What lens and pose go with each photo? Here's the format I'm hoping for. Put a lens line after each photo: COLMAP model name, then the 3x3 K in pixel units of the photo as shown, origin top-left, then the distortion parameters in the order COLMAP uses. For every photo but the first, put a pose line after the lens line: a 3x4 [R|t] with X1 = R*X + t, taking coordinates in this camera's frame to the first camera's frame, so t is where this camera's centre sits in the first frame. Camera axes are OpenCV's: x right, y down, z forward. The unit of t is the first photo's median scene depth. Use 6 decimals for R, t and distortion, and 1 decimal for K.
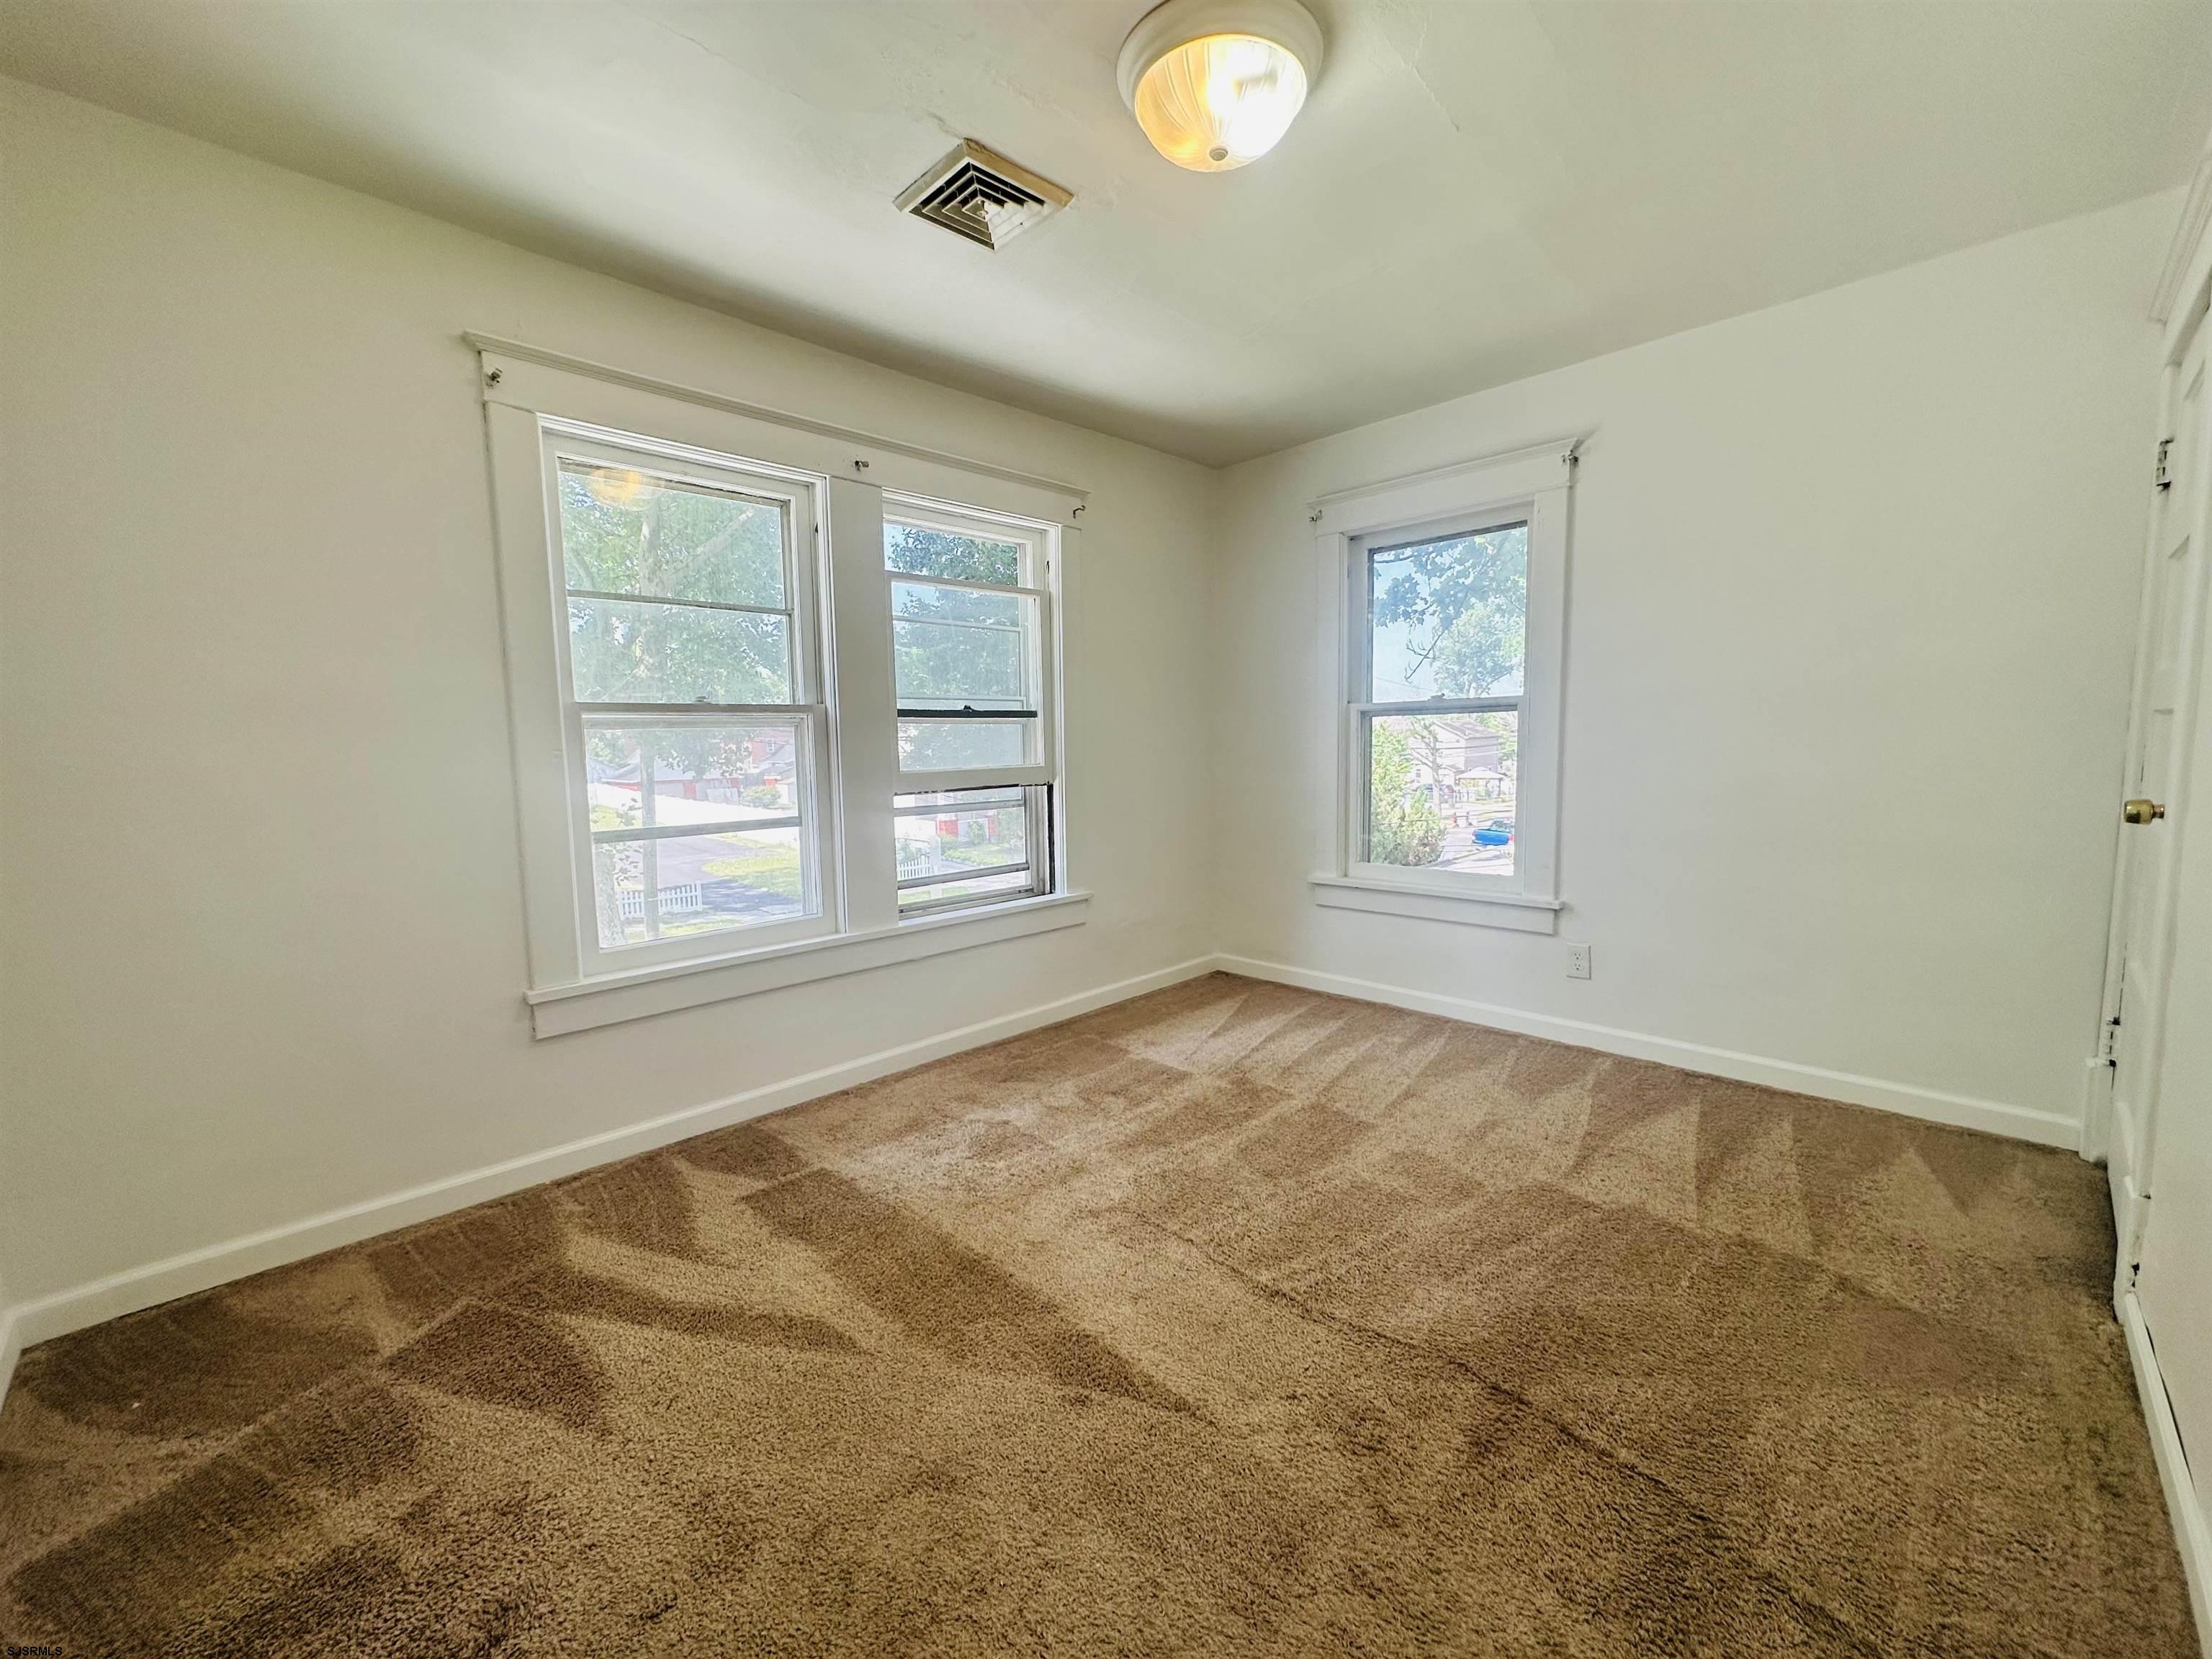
lens RADIAL K [[880.1, 0, 1102.7], [0, 880.1, 833.6], [0, 0, 1]] dist [-0.000512, 0.000336]
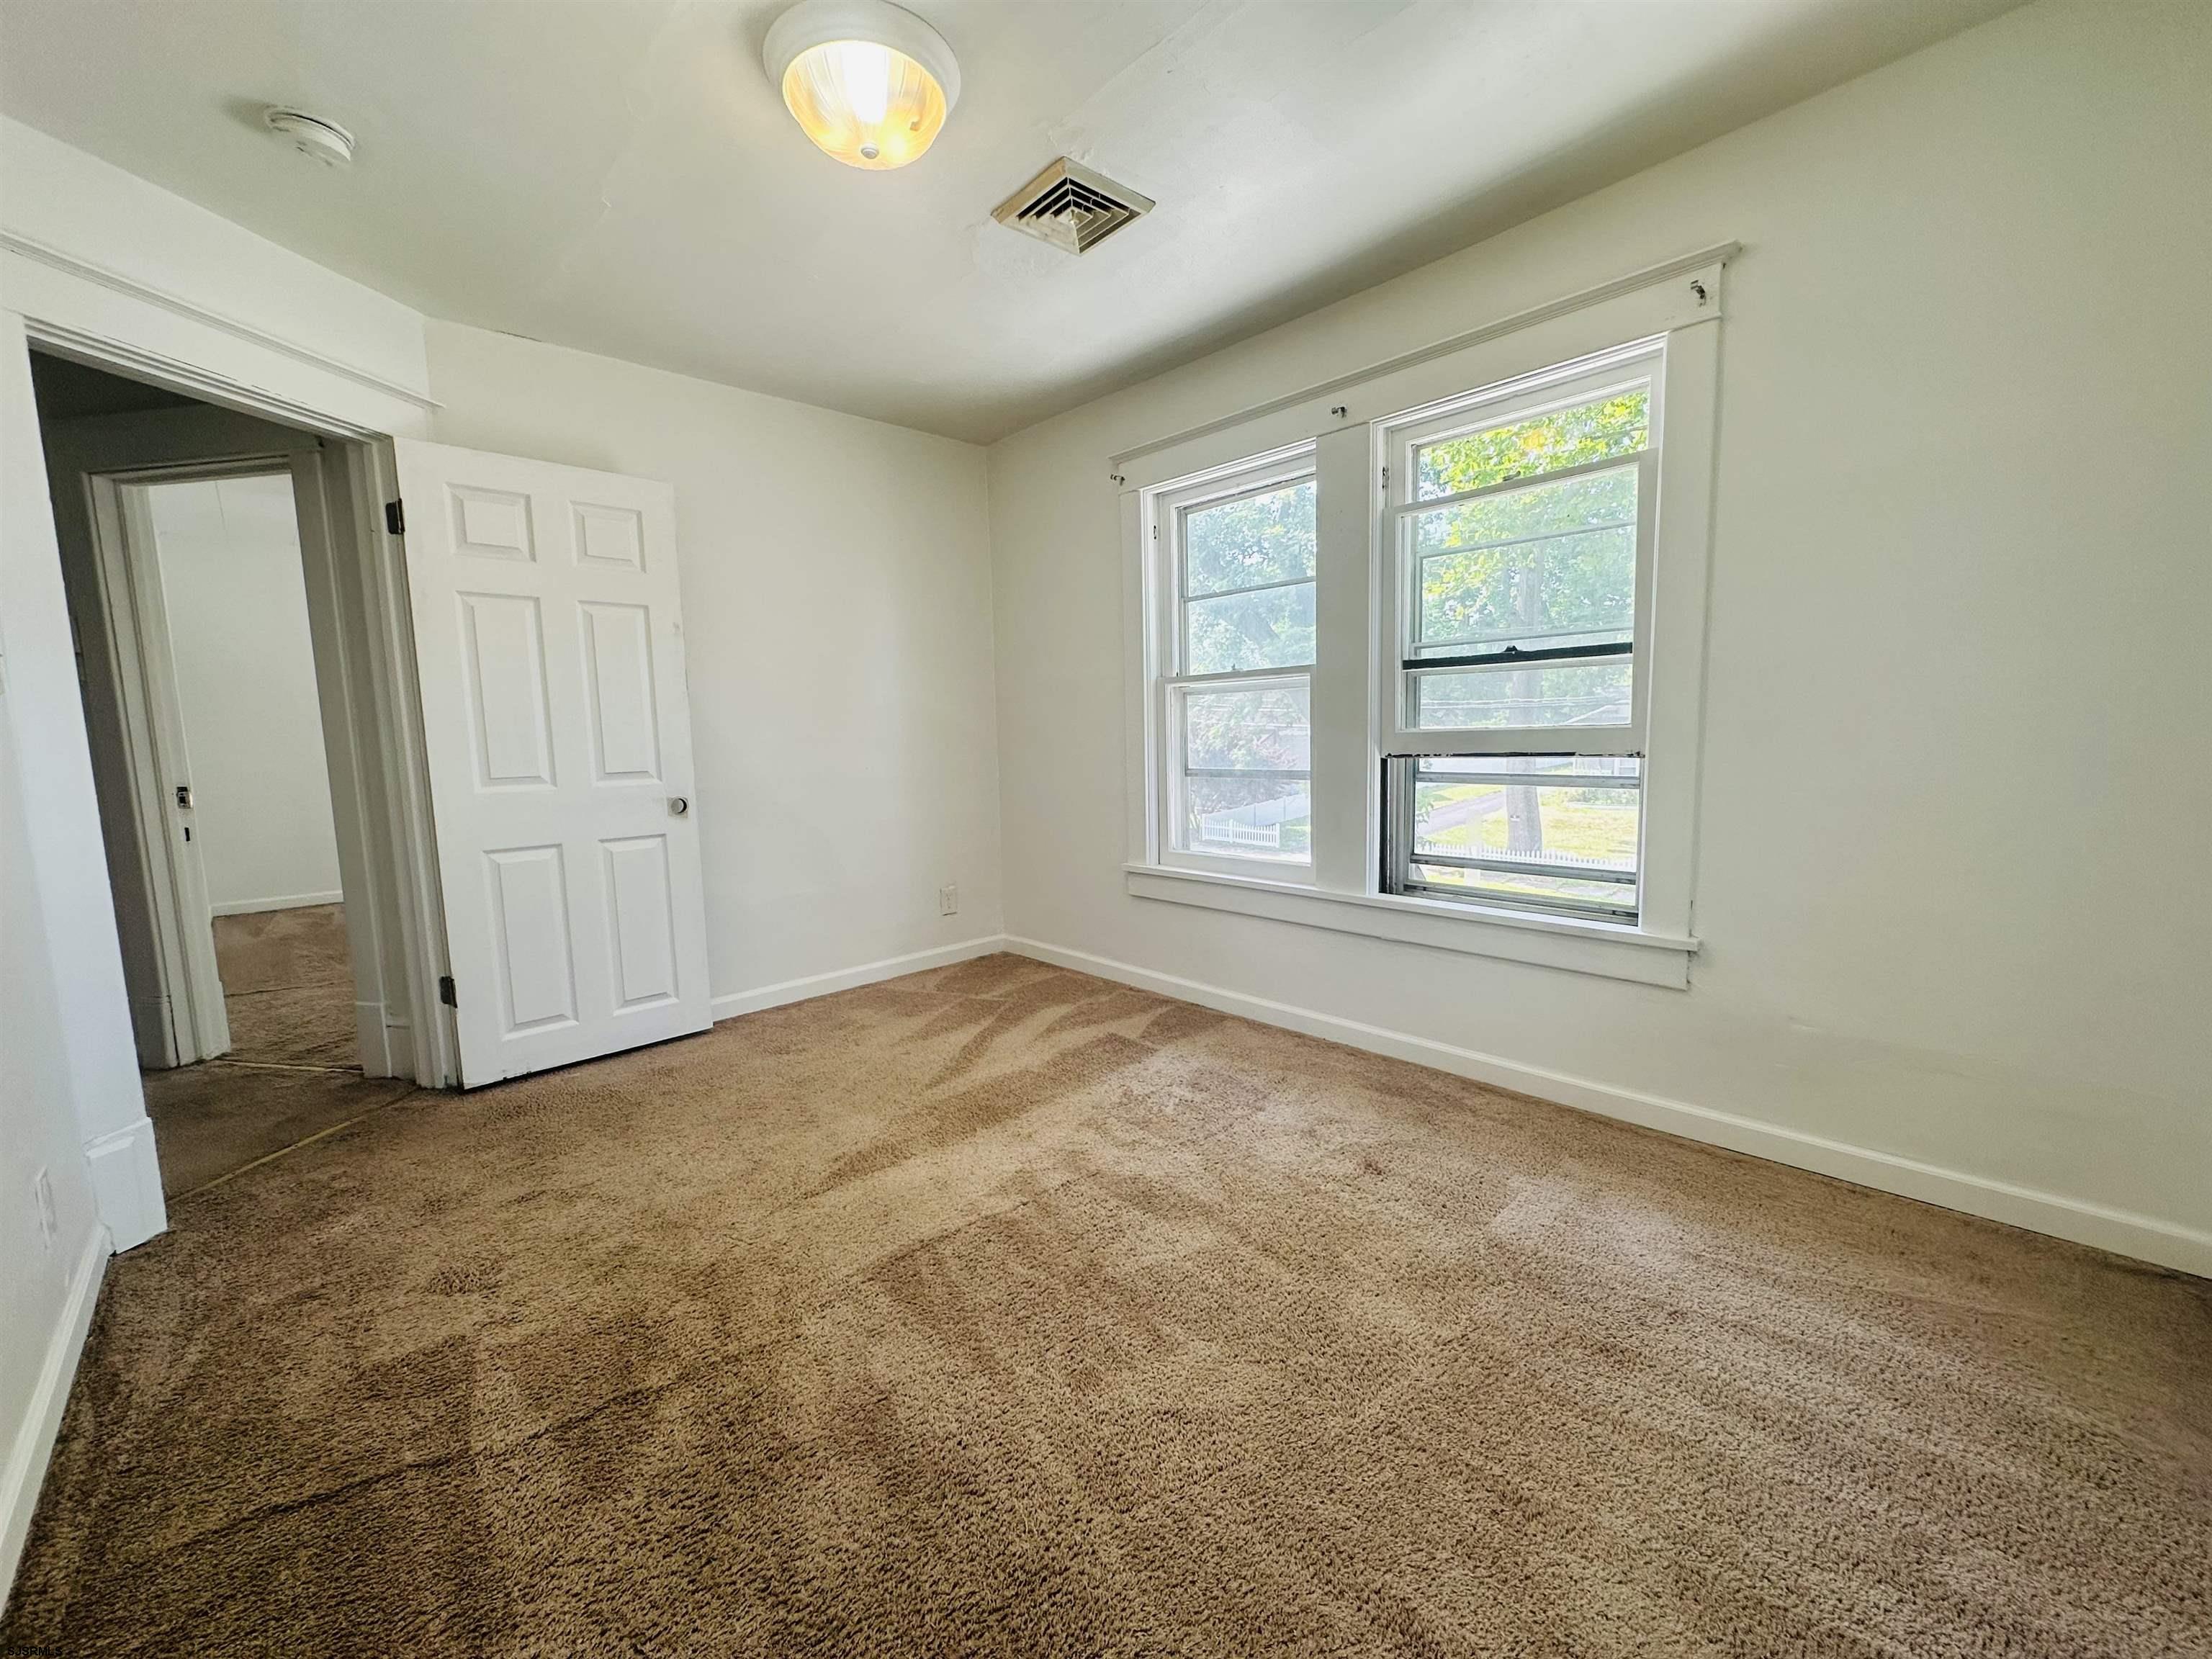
lens RADIAL K [[880.1, 0, 1103.0], [0, 880.1, 828.8], [0, 0, 1]] dist [-0.000512, 0.000336]
pose [[-0.018995, 0.129310, -0.991422, 0.760076], [-0.083268, 0.987952, 0.130453, -0.070155], [0.996346, 0.085032, -0.007999, 0.795252]]
